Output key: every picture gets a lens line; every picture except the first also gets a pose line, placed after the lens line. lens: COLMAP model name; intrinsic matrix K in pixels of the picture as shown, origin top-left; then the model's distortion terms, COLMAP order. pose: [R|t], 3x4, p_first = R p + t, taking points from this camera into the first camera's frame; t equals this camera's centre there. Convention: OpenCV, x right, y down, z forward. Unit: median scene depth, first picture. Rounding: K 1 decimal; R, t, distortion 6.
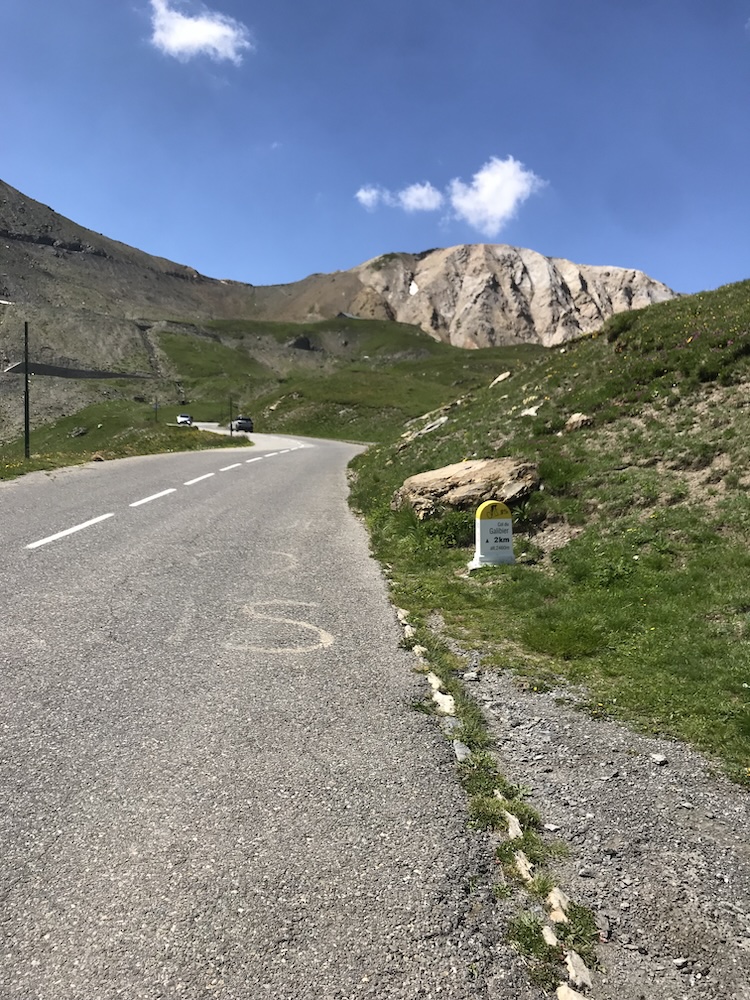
lens RADIAL K [[816.9, 0, 375.1], [0, 816.9, 500.9], [0, 0, 1]] dist [0.027905, -0.015558]
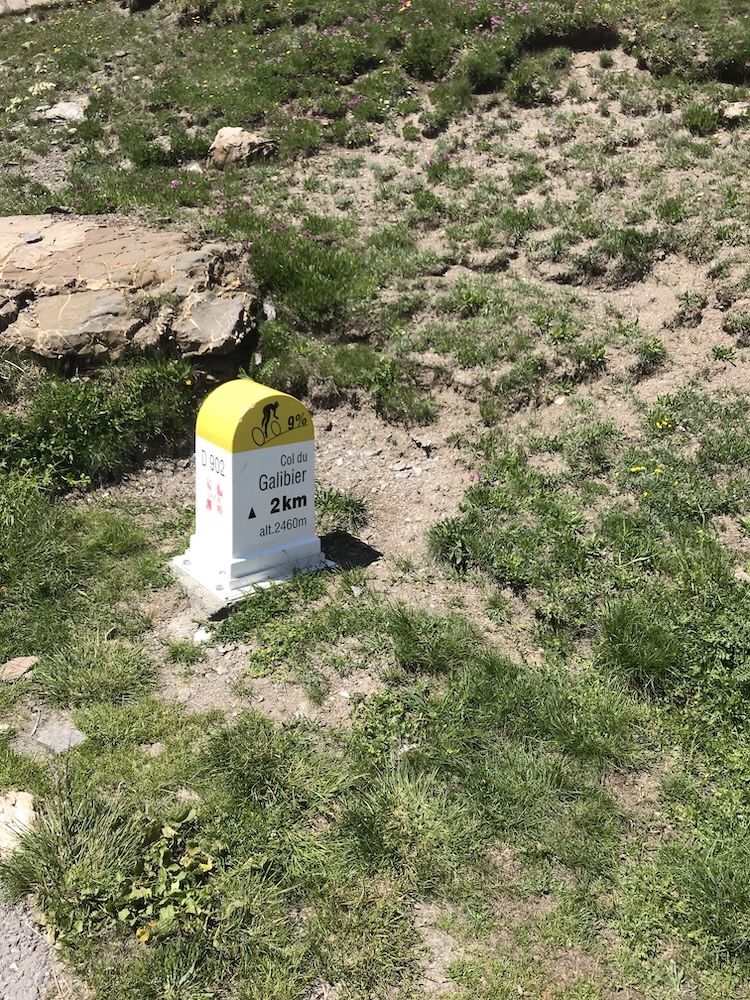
lens RADIAL K [[816.9, 0, 376.4], [0, 816.9, 497.1], [0, 0, 1]] dist [0.027905, -0.015558]
pose [[0.781401, -0.145431, 0.606846, -0.018560], [-0.041563, 0.958176, 0.283146, -0.045353], [-0.622643, -0.246473, 0.742675, 0.638334]]
